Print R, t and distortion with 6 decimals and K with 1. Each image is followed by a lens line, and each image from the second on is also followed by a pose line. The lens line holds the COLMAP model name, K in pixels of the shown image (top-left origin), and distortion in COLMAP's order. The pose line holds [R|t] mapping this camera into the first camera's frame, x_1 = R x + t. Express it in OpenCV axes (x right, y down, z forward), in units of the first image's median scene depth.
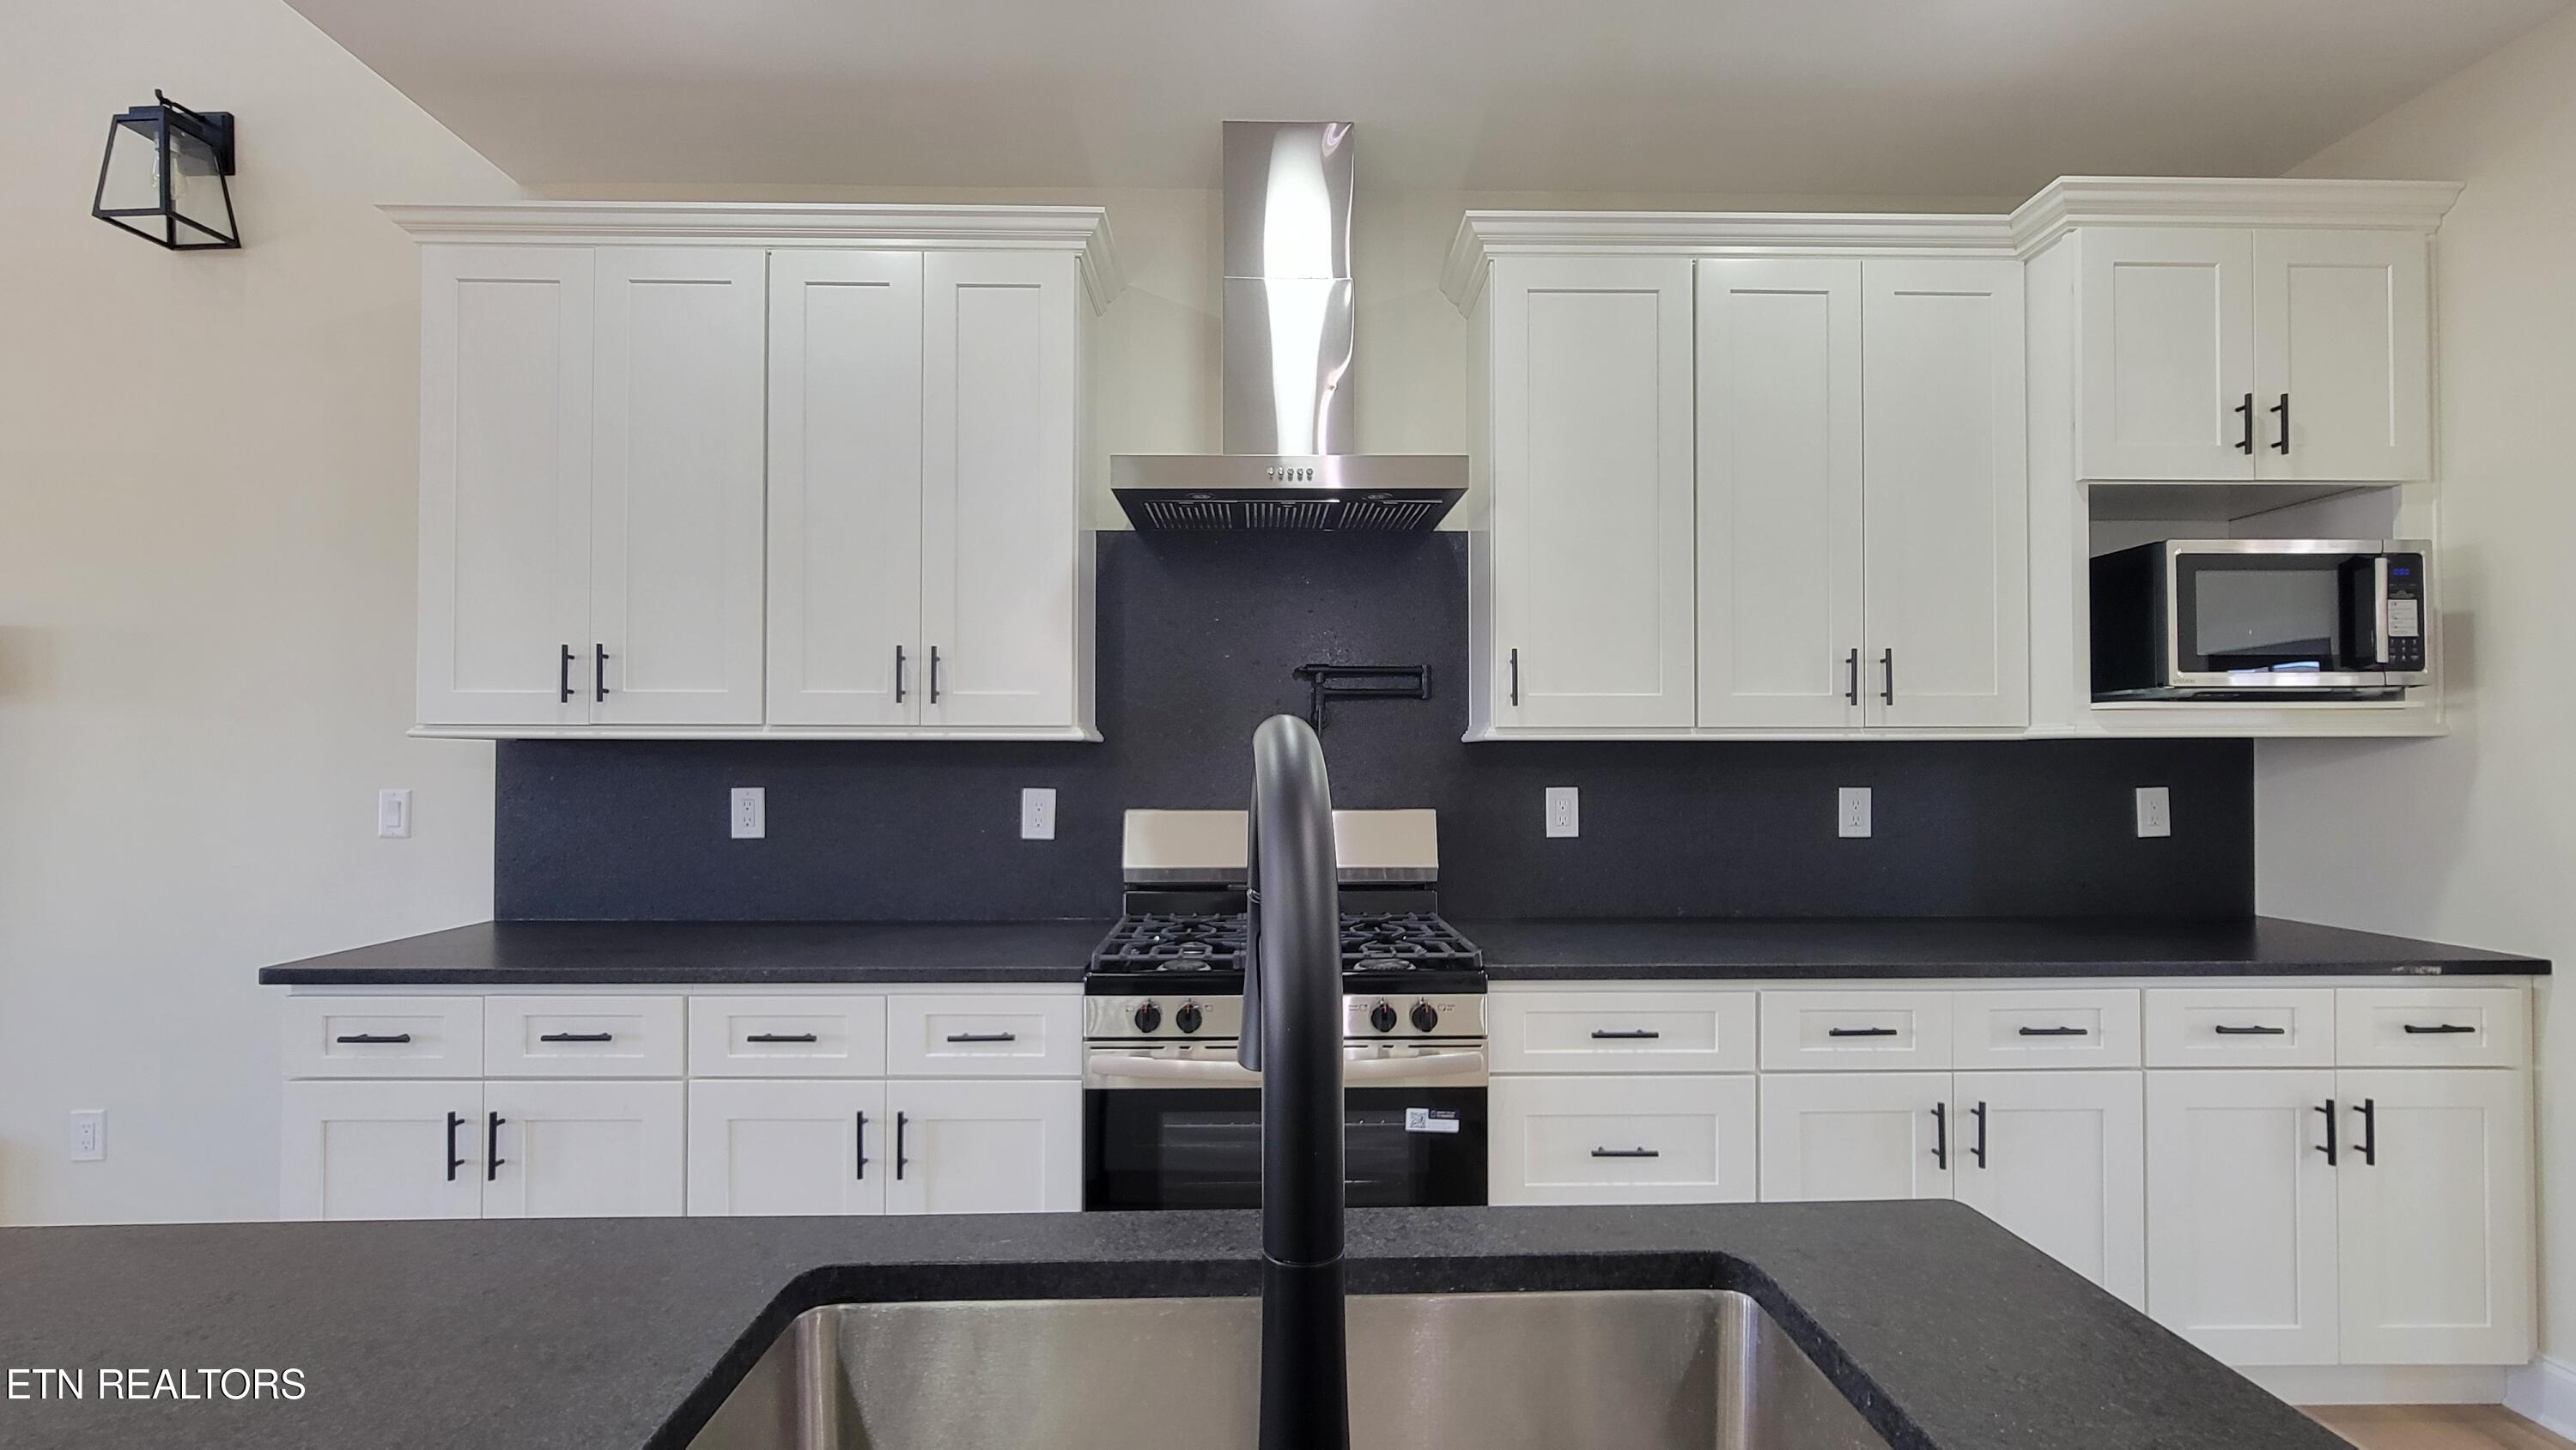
lens RADIAL K [[1052.0, 0, 1281.0], [0, 1052.0, 755.8], [0, 0, 1]] dist [-0.002469, -0.000222]
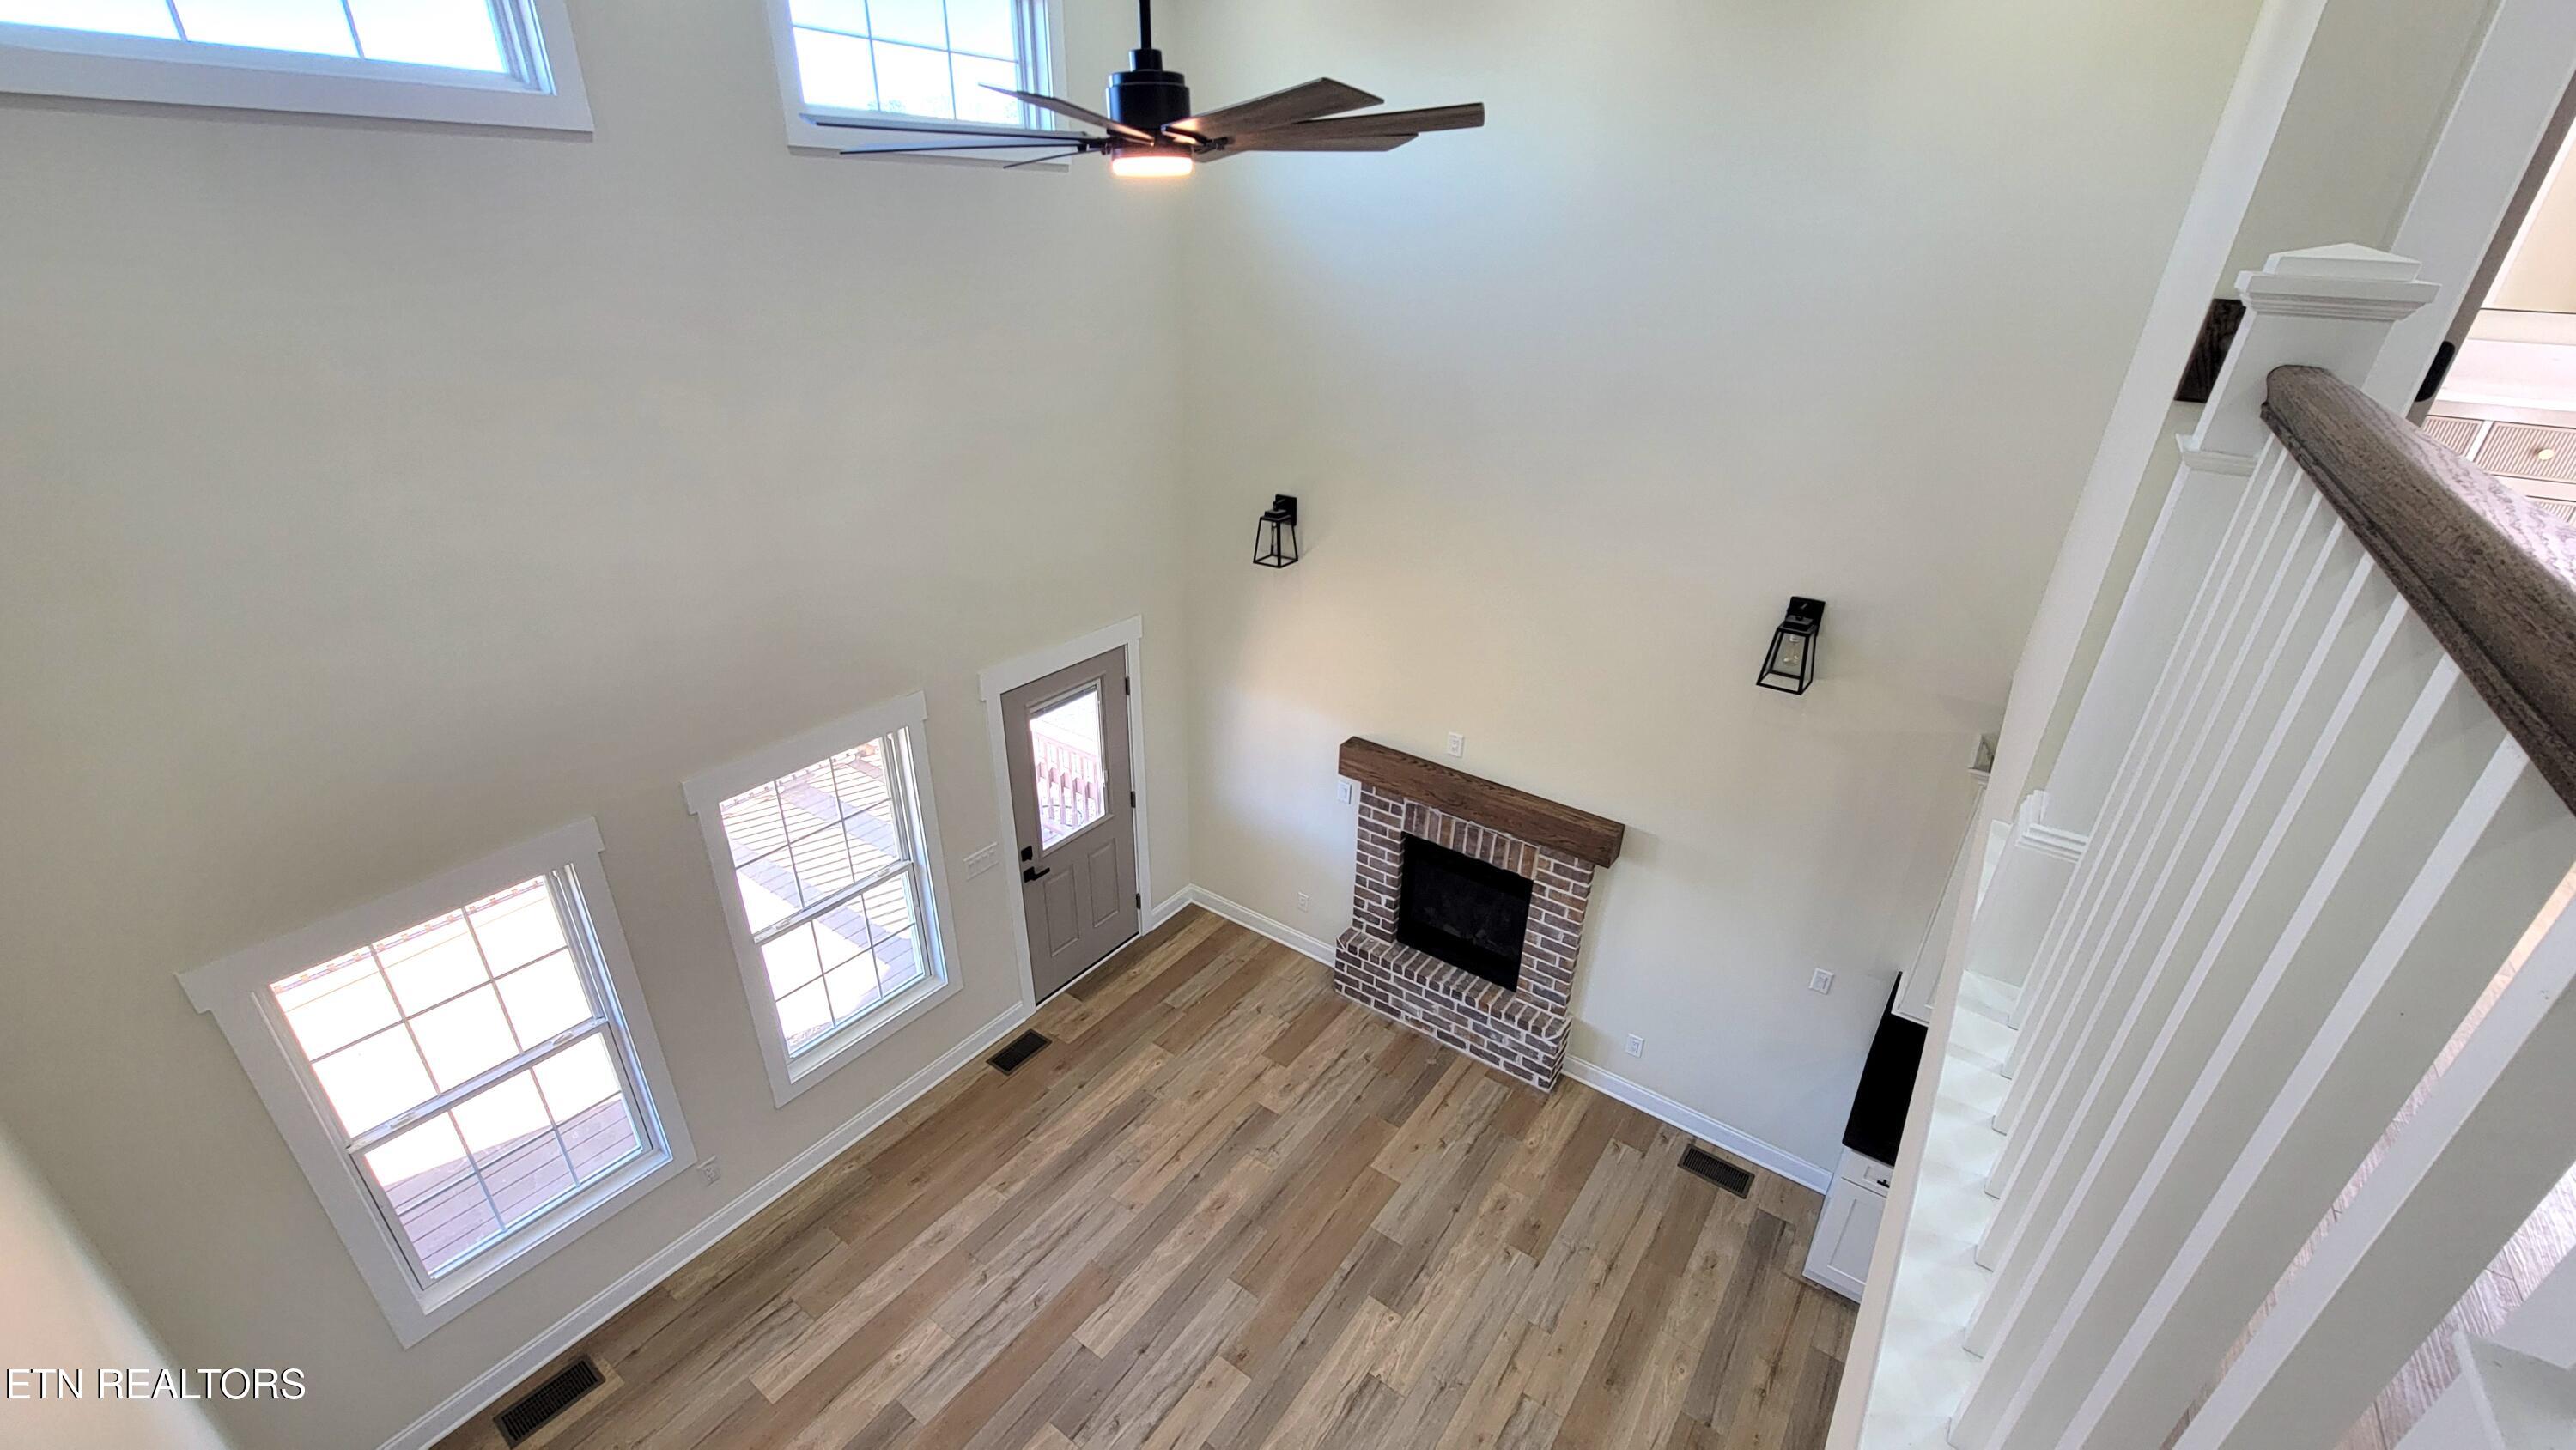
lens RADIAL K [[1052.0, 0, 1281.0], [0, 1052.0, 755.8], [0, 0, 1]] dist [-0.002469, -0.000222]
pose [[0.801549, 0.291496, -0.522062, -0.850346], [-0.019459, 0.885372, 0.464476, -1.273098], [0.597612, -0.362141, 0.715341, -0.828977]]
